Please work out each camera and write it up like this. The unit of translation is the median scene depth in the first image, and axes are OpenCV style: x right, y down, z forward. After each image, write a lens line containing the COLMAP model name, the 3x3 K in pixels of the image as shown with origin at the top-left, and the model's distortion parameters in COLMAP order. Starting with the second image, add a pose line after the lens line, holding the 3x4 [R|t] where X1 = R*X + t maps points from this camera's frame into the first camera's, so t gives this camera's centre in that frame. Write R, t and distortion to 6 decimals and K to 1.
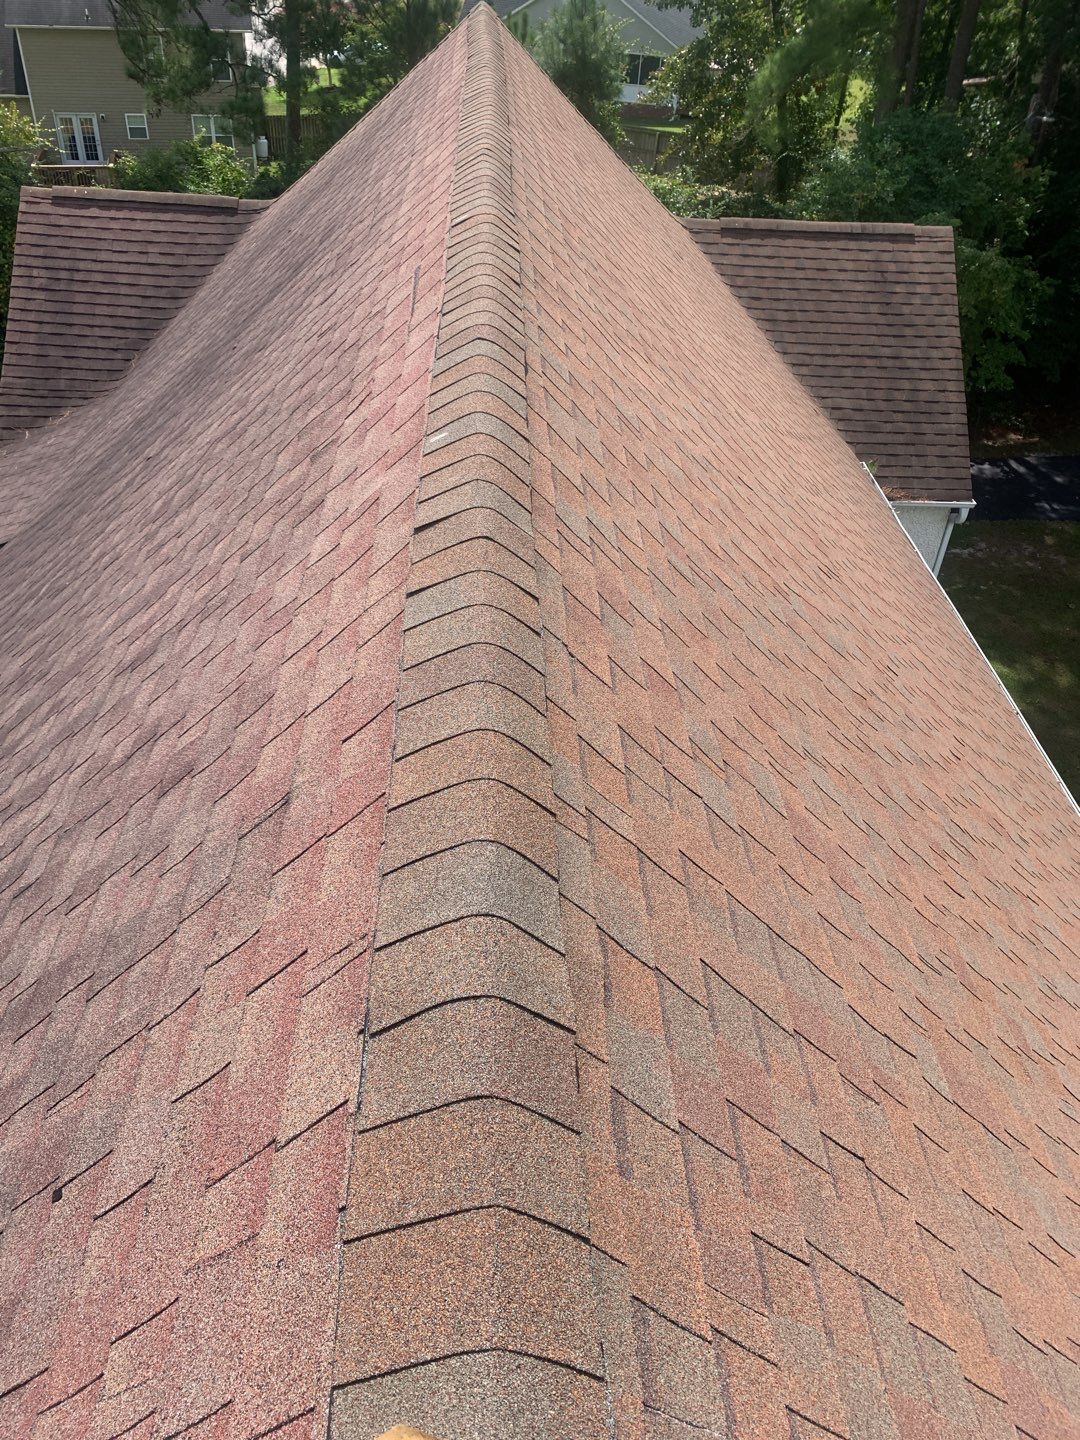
lens RADIAL K [[1097.3, 0, 536.6], [0, 1097.3, 700.7], [0, 0, 1]] dist [0.016170, -0.009845]
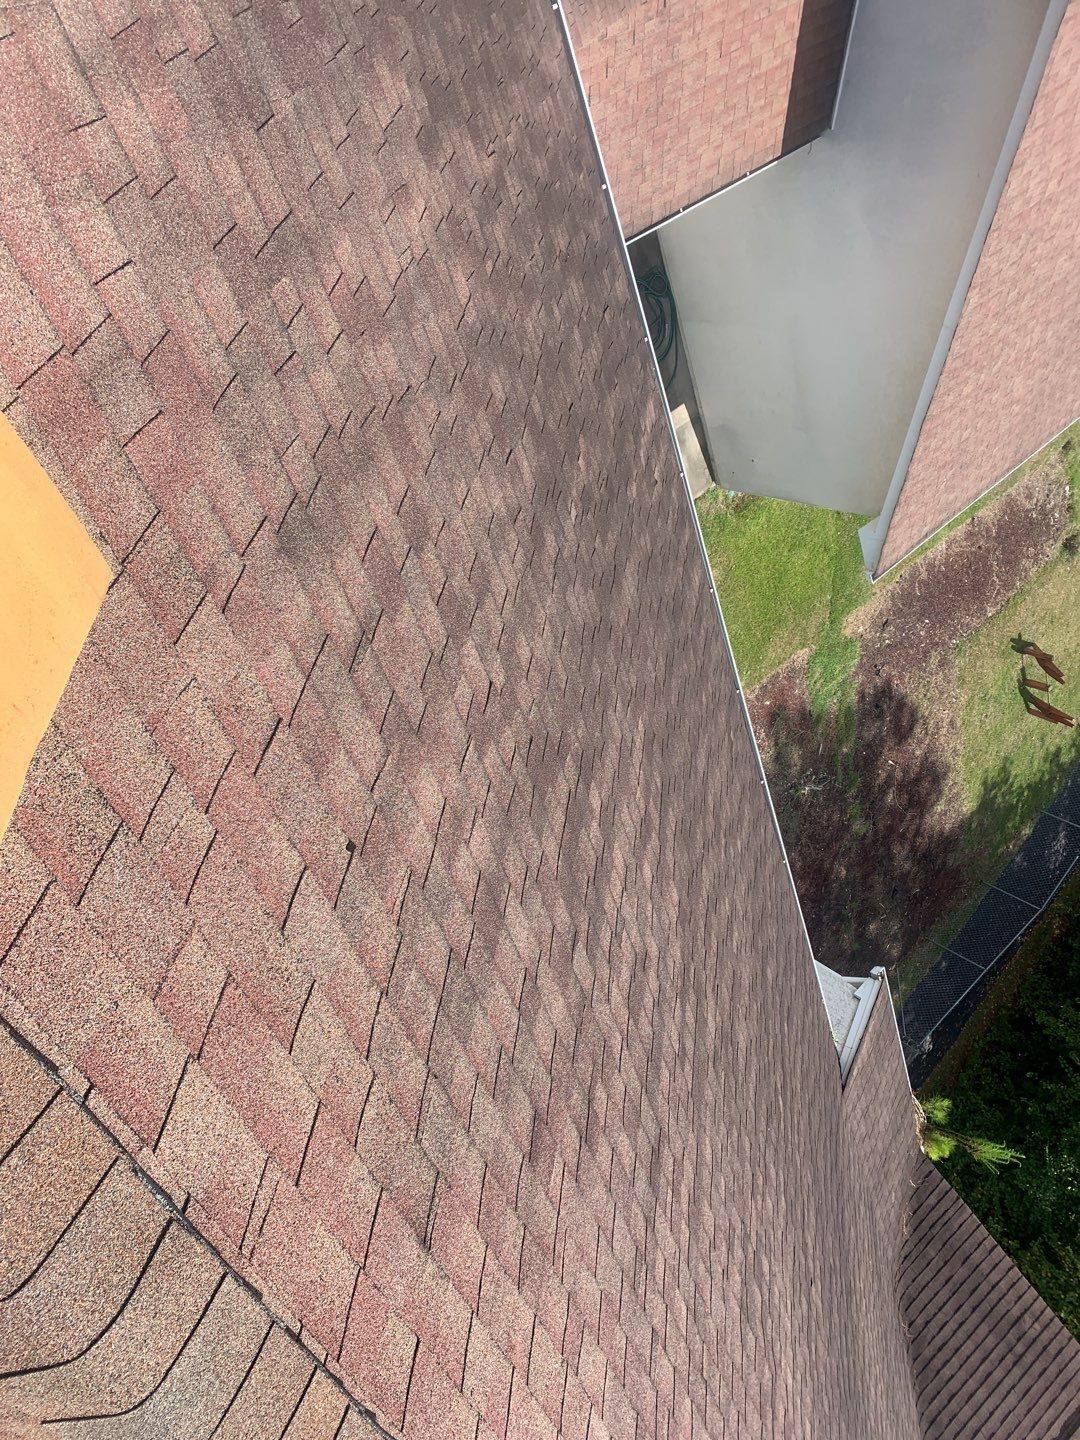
lens RADIAL K [[1096.9, 0, 537.9], [0, 1096.9, 715.5], [0, 0, 1]] dist [0.020641, -0.009355]
pose [[-0.731702, 0.535722, -0.421443, -0.113889], [-0.664321, -0.698910, 0.264956, 0.074944], [-0.152608, 0.473842, 0.867286, -0.058520]]
